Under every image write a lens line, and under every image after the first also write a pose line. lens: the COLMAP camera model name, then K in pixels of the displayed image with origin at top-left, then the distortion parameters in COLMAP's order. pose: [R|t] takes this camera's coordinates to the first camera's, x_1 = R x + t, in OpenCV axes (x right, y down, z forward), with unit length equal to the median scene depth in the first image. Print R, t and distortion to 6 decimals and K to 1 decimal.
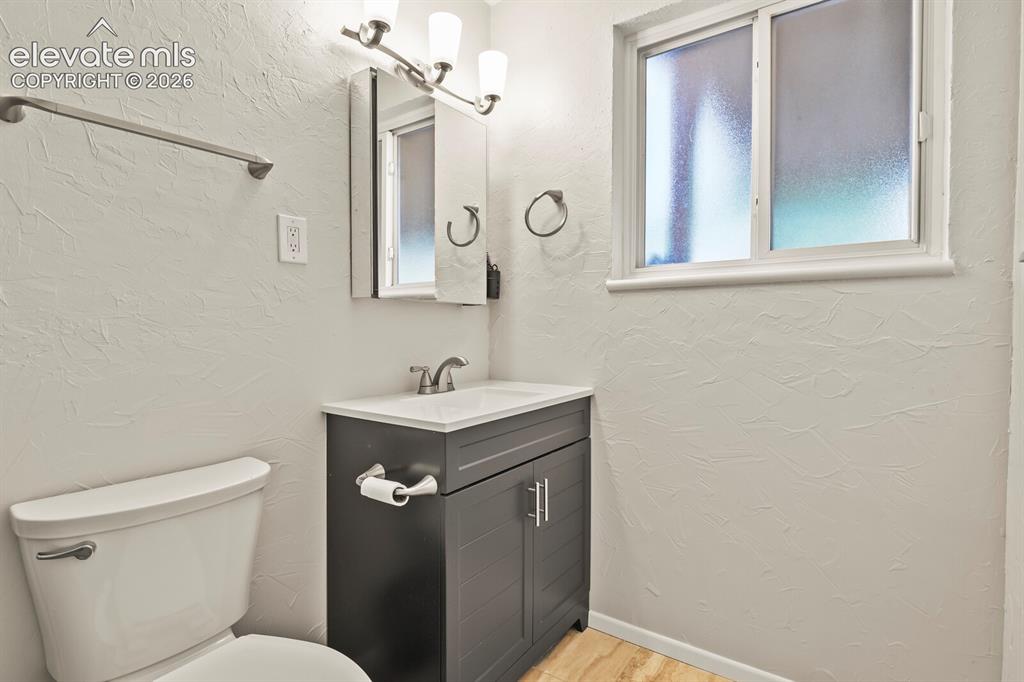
lens RADIAL K [[497.9, 0, 519.6], [0, 497.9, 341.5], [0, 0, 1]] dist [0.000373, -0.005491]
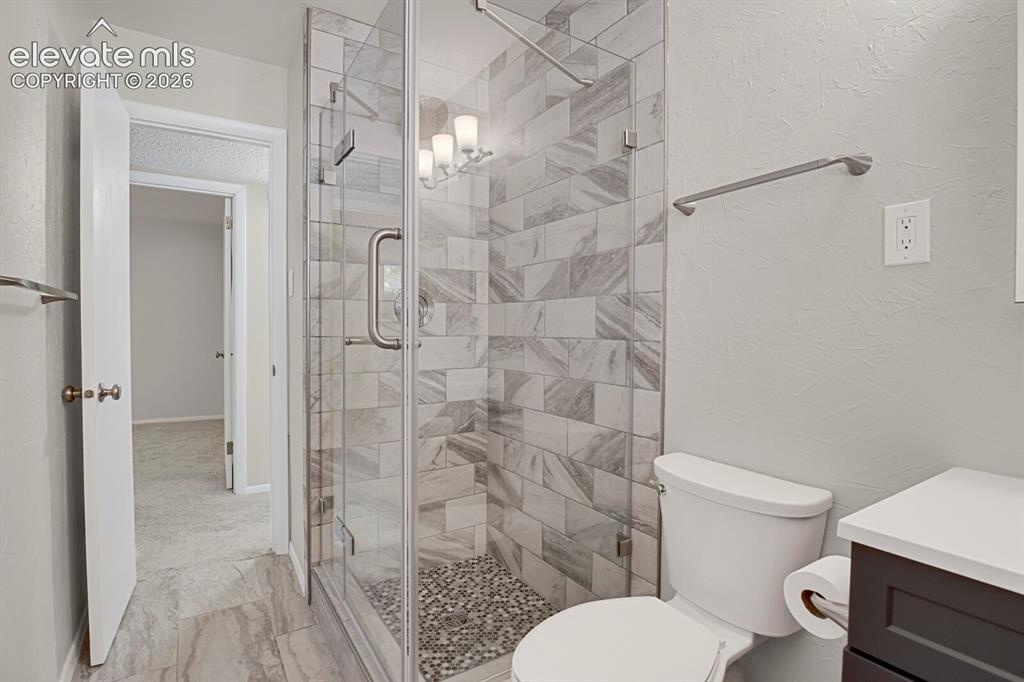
lens RADIAL K [[497.9, 0, 519.6], [0, 497.9, 341.5], [0, 0, 1]] dist [0.000373, -0.005491]
pose [[-0.371725, 0.018693, -0.928154, 0.501607], [-0.032461, 0.998924, 0.033119, -0.051407], [0.927775, 0.042440, -0.370719, 0.806166]]
